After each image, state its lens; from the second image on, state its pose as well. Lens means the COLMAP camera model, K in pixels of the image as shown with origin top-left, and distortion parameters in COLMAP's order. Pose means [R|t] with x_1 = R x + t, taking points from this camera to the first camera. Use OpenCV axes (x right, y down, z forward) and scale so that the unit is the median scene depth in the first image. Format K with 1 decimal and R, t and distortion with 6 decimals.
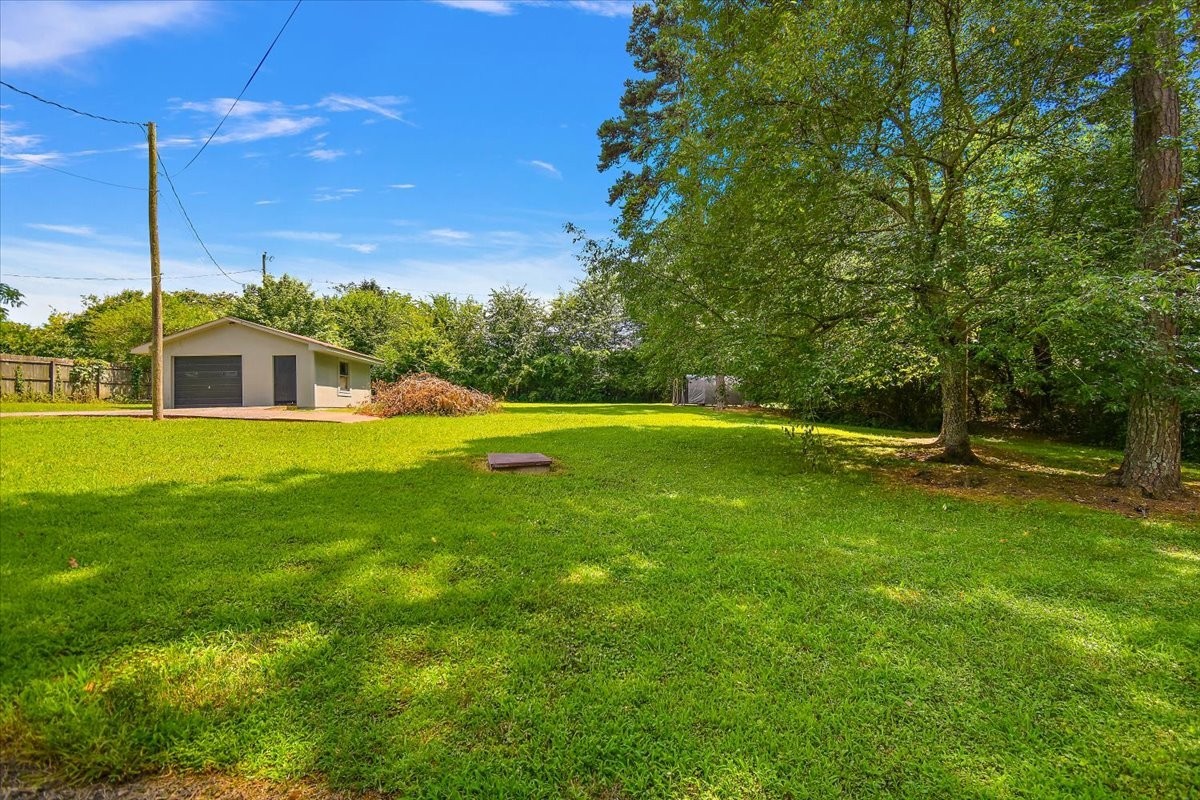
lens RADIAL K [[524.6, 0, 606.3], [0, 524.6, 397.9], [0, 0, 1]] dist [0.013047, -0.019686]
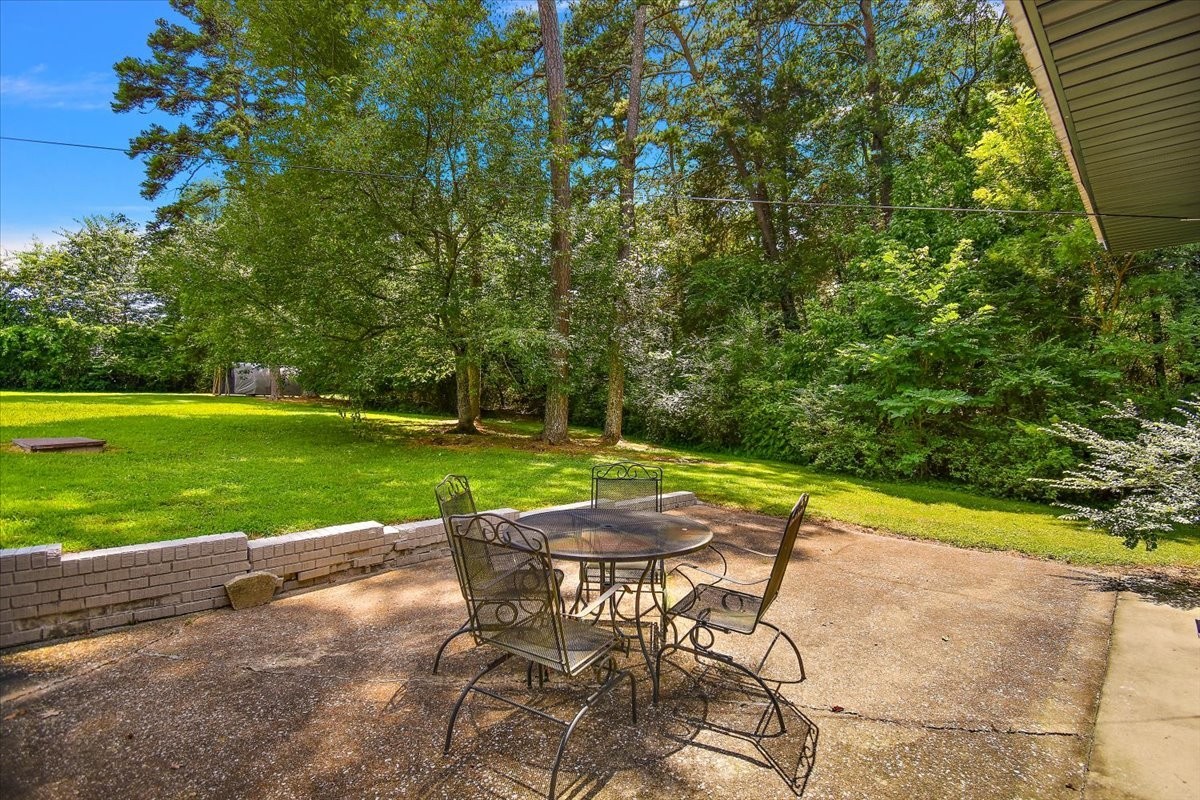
lens RADIAL K [[524.6, 0, 606.3], [0, 524.6, 397.9], [0, 0, 1]] dist [0.013047, -0.019686]
pose [[0.709286, 0.004332, 0.704907, -0.036679], [-0.013698, 0.999877, 0.007638, 0.002849], [-0.704787, -0.015073, 0.709259, -0.132204]]
